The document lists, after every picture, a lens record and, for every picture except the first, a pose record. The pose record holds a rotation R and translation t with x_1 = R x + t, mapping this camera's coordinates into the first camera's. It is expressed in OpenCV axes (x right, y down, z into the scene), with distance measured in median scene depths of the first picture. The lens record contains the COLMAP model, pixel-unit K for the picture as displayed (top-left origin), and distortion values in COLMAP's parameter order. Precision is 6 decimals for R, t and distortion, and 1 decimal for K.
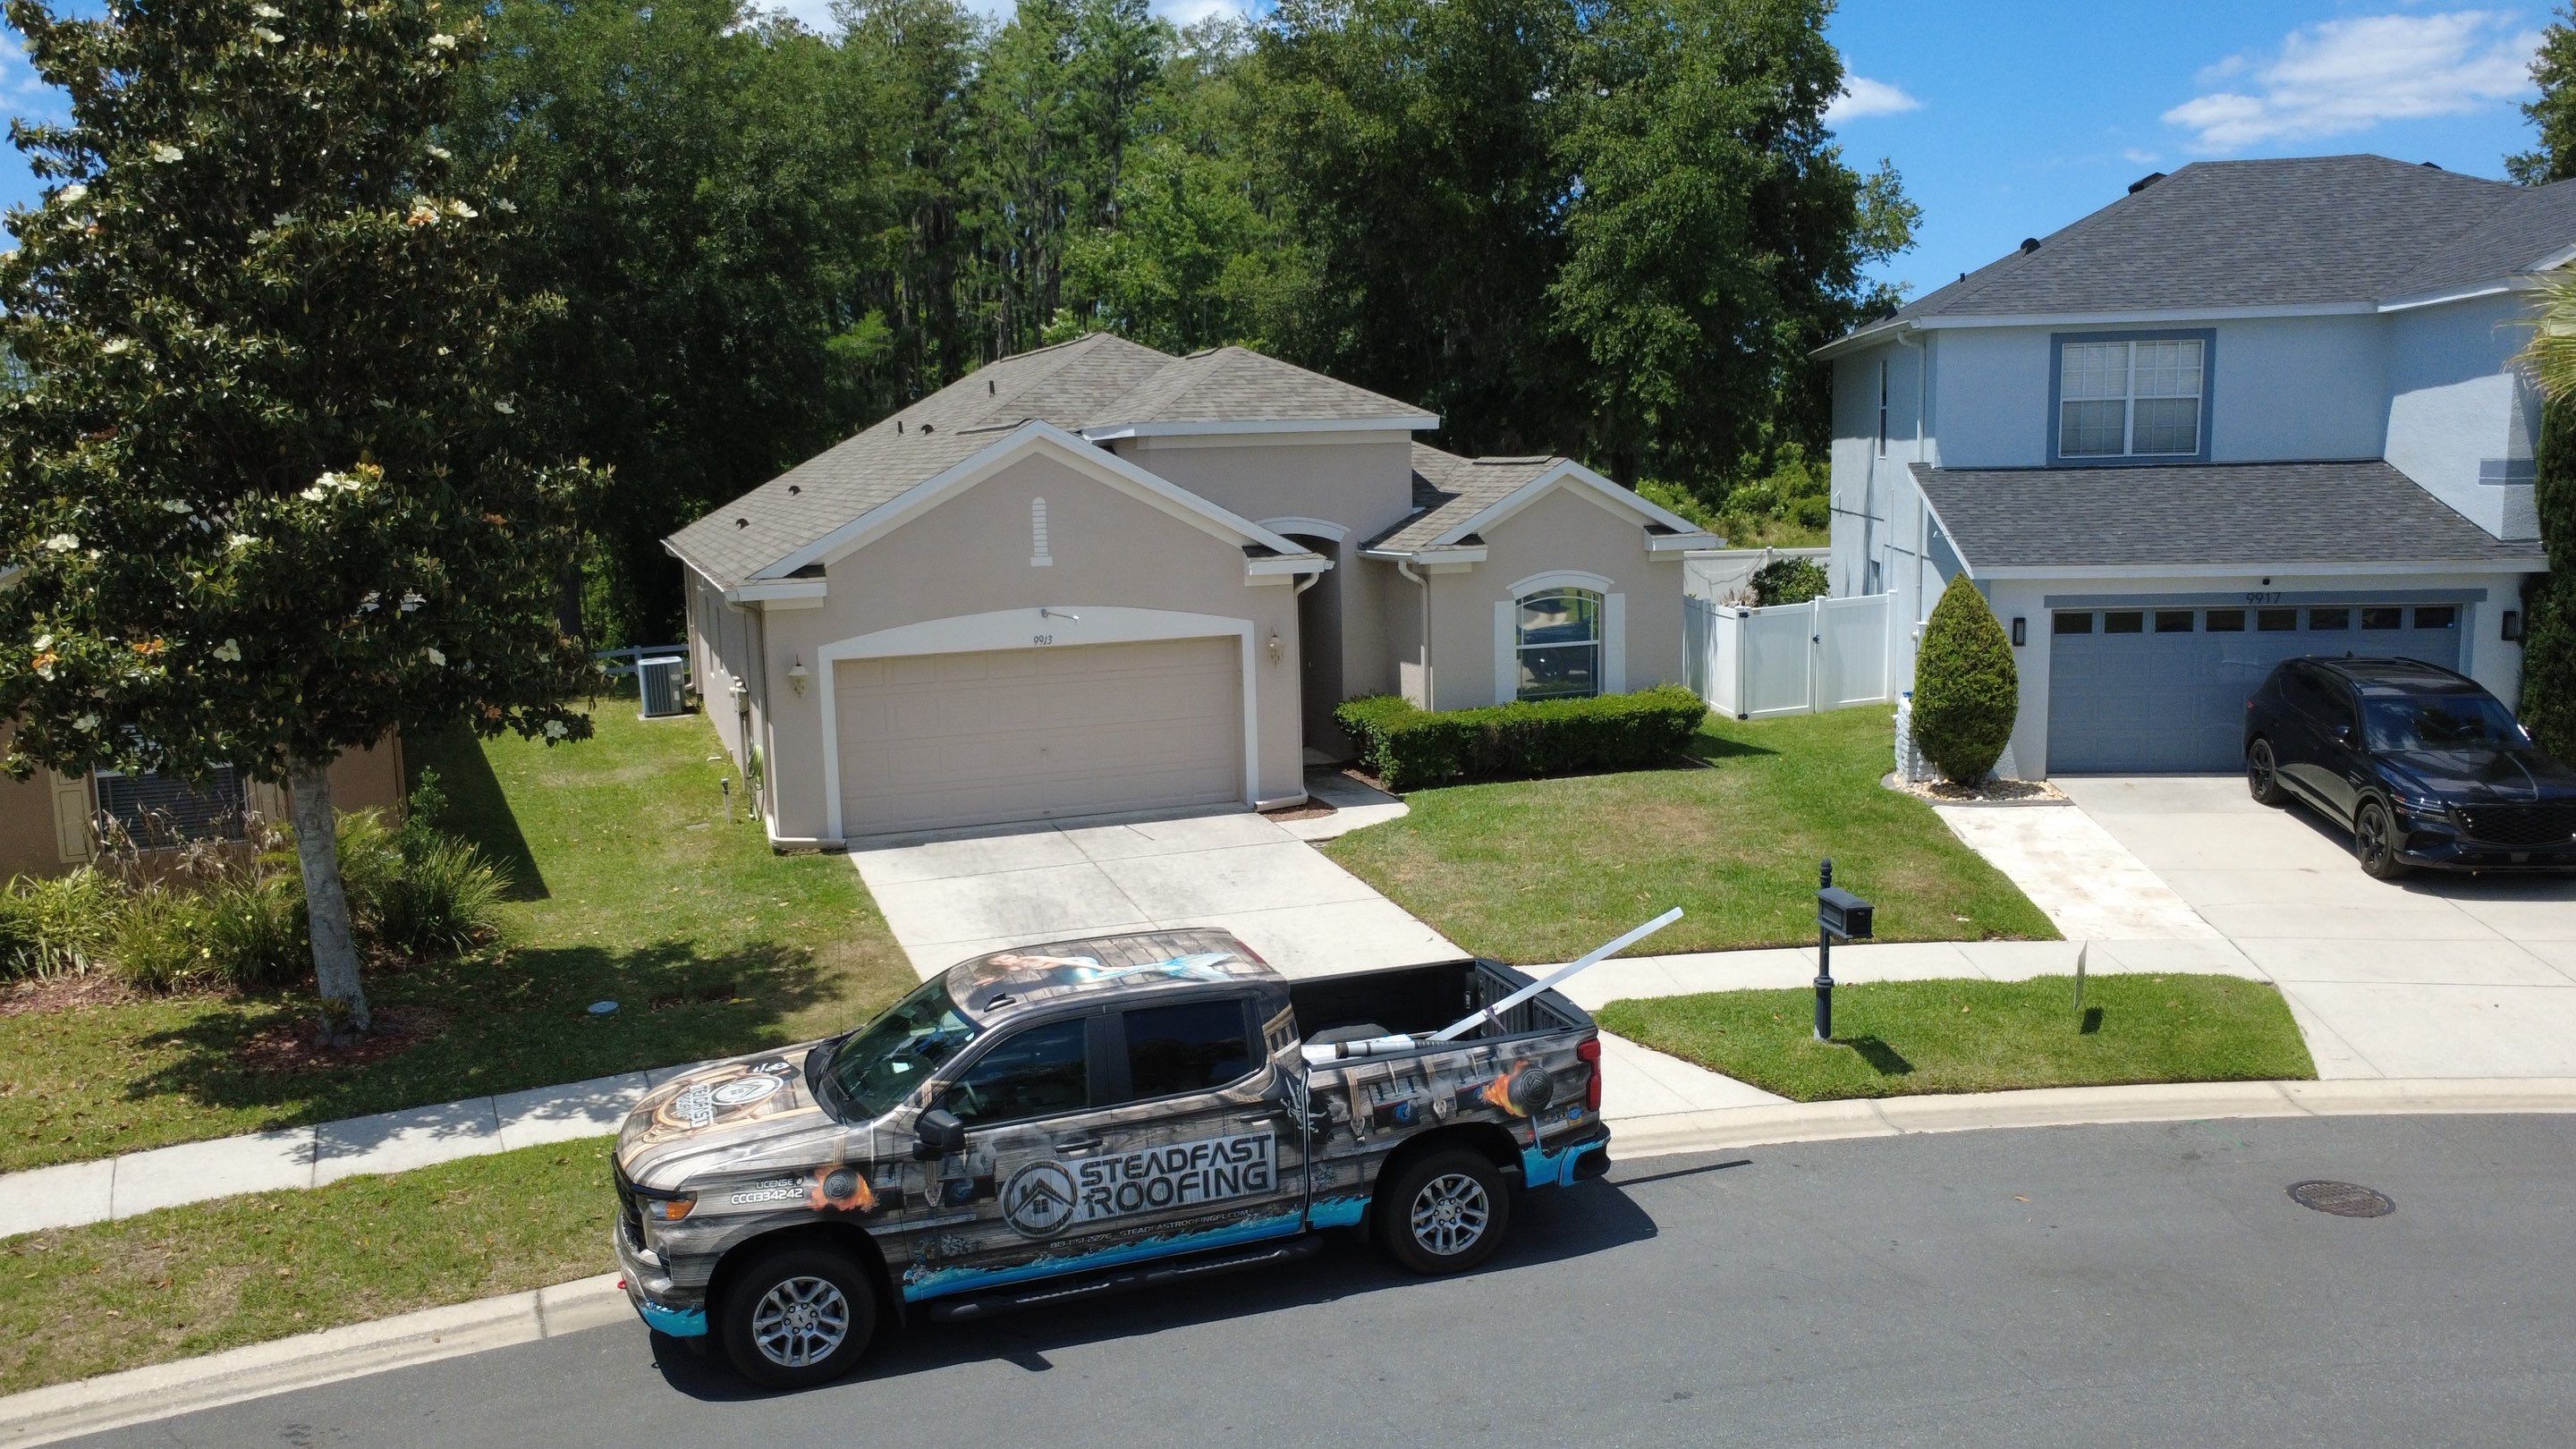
lens RADIAL K [[1877.0, 0, 1284.2], [0, 1877.0, 719.5], [0, 0, 1]] dist [-0.002868, 0.005977]
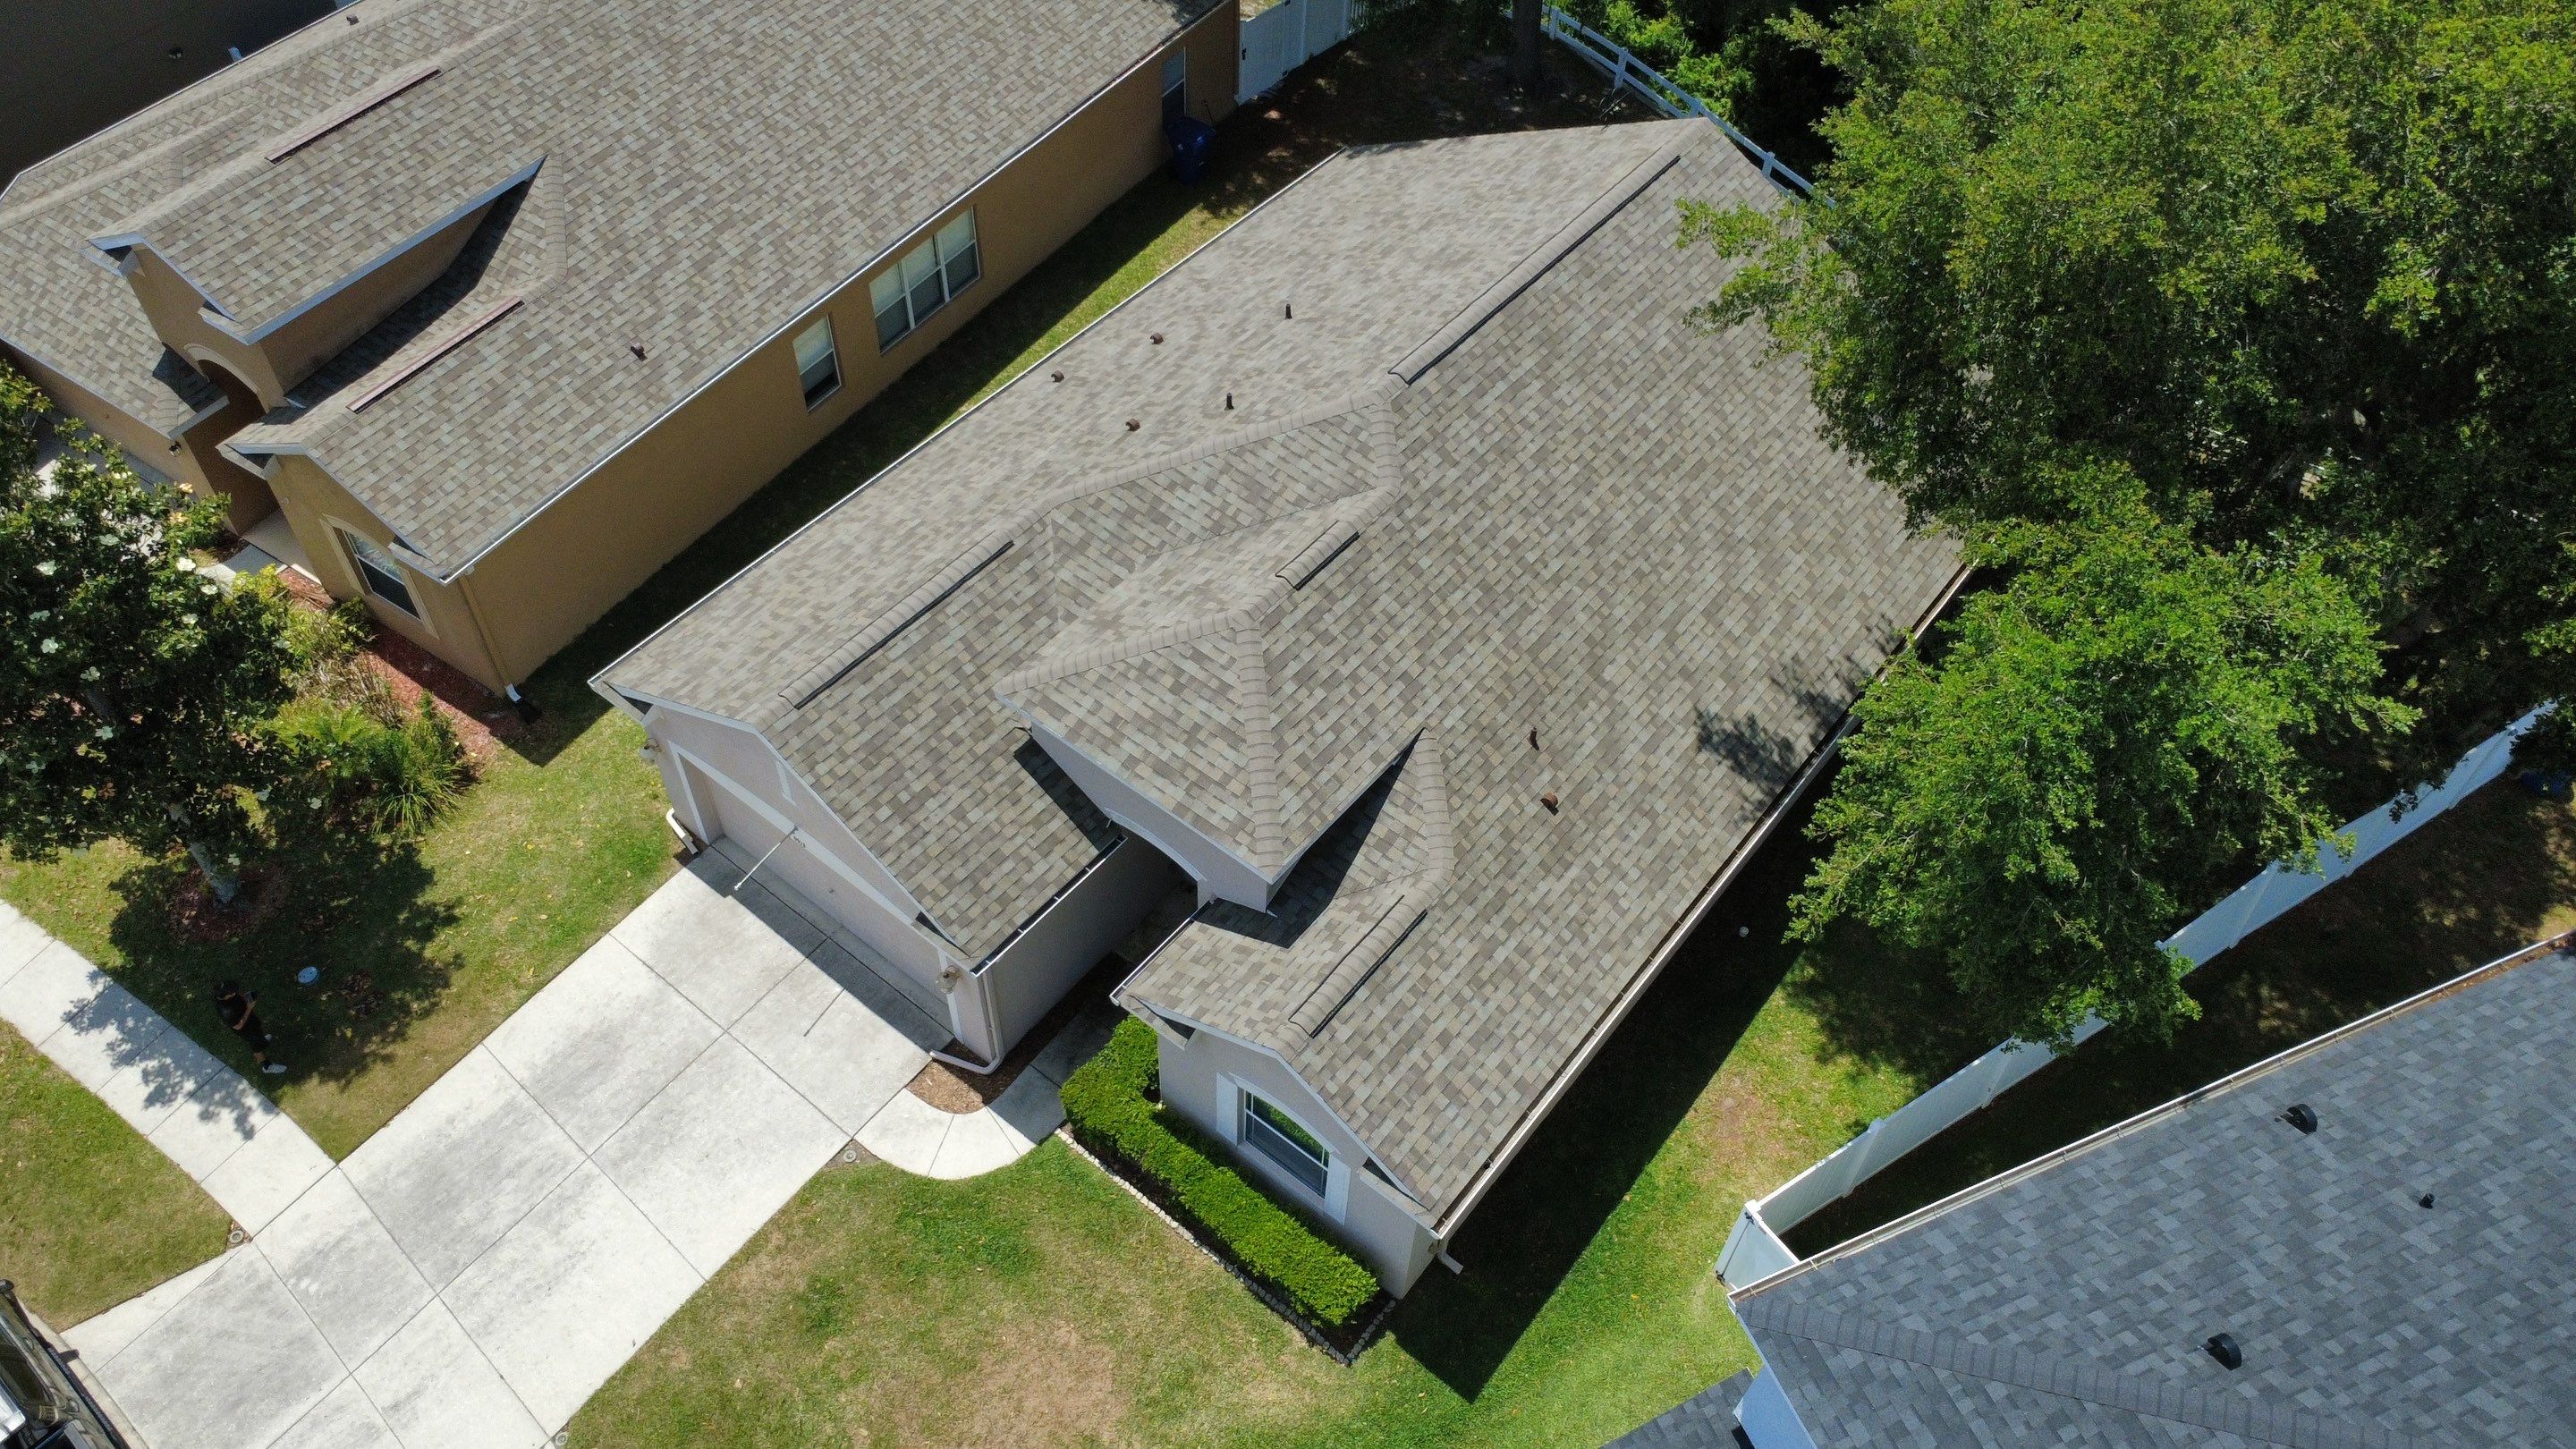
lens RADIAL K [[1877.0, 0, 1284.2], [0, 1877.0, 719.5], [0, 0, 1]] dist [-0.002868, 0.005977]
pose [[0.513720, 0.681660, -0.520991, 0.857686], [-0.165636, 0.674620, 0.719342, -1.473732], [0.841817, -0.283246, 0.459473, 1.197074]]
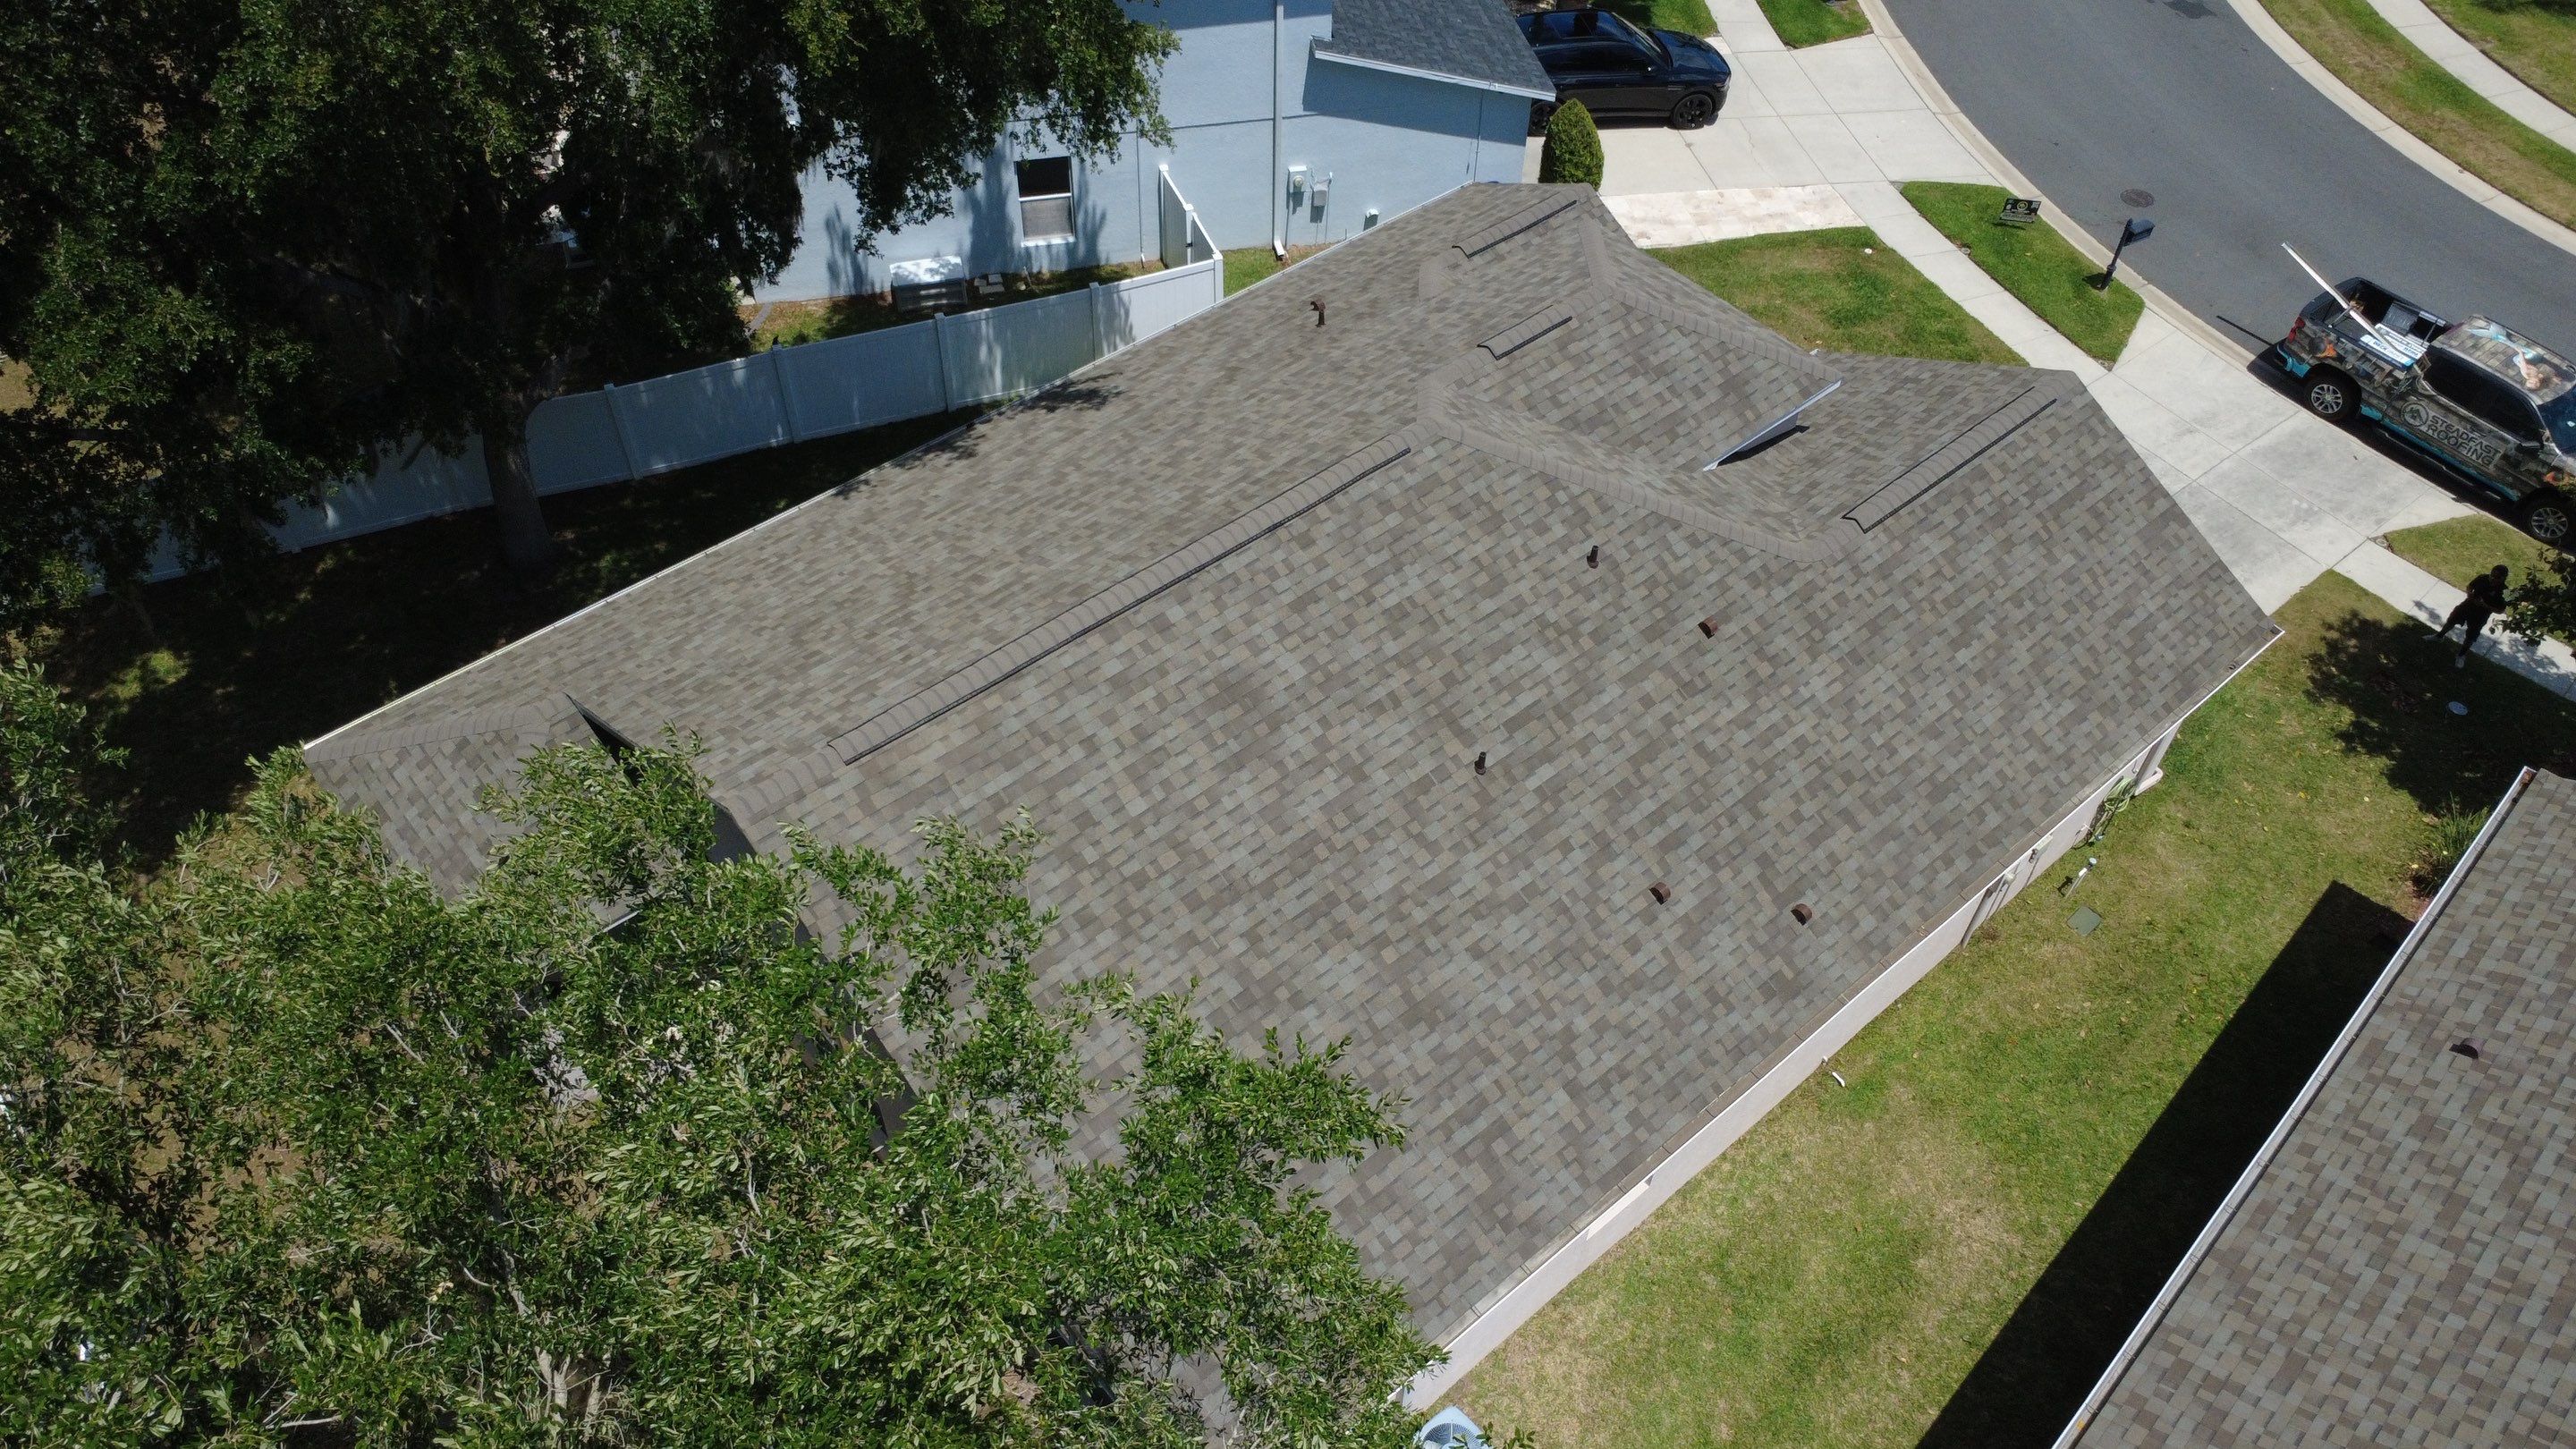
lens RADIAL K [[1877.0, 0, 1284.2], [0, 1877.0, 719.5], [0, 0, 1]] dist [-0.002868, 0.005977]
pose [[-0.337564, -0.685995, 0.644563, -1.251802], [0.129504, 0.644399, 0.753643, -1.396432], [-0.932351, 0.337877, -0.128687, 2.518737]]
